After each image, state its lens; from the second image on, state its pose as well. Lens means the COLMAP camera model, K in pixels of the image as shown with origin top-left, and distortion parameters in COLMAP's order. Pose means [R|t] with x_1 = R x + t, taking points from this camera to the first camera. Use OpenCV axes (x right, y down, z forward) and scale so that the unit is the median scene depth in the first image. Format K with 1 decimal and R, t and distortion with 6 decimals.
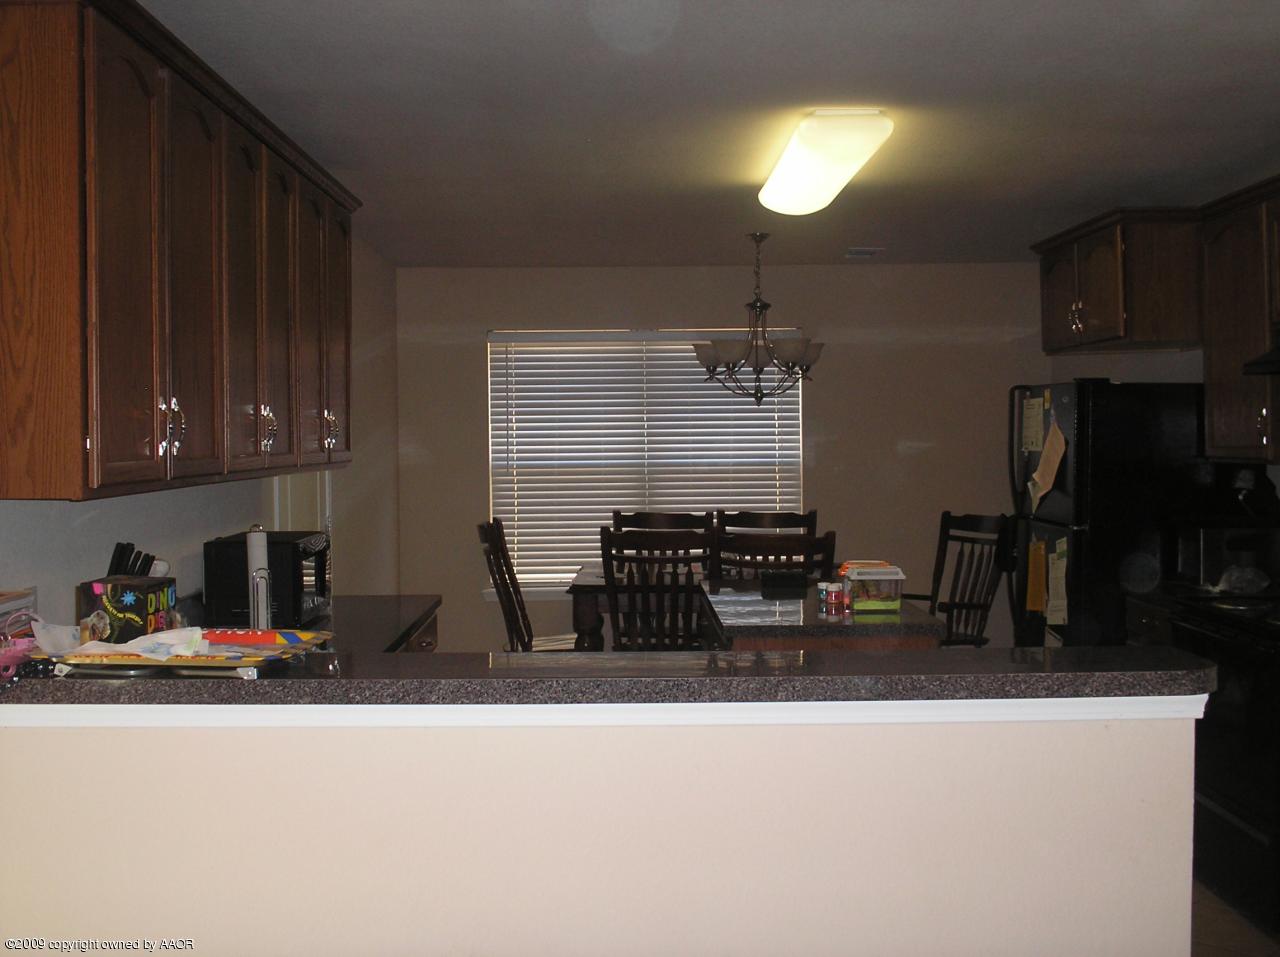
lens RADIAL K [[1383.7, 0, 621.3], [0, 1383.7, 476.4], [0, 0, 1]] dist [-0.055664, 0.041930]
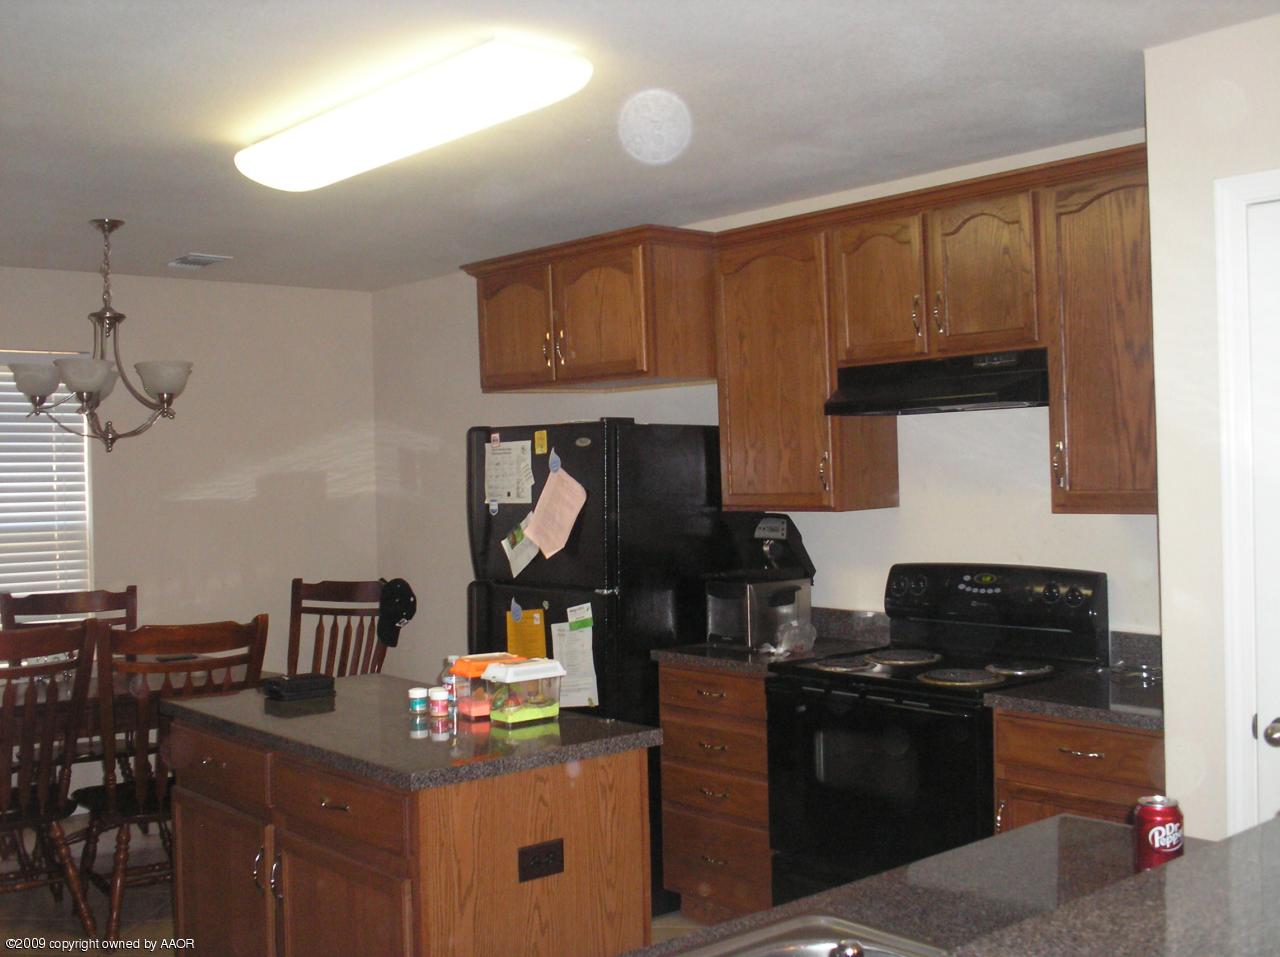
lens RADIAL K [[1383.7, 0, 621.3], [0, 1383.7, 476.4], [0, 0, 1]] dist [-0.055664, 0.041930]
pose [[0.760376, -0.007924, 0.649435, -0.204027], [0.032974, 0.999107, -0.026417, -0.010442], [-0.648646, 0.041501, 0.759958, 0.309027]]
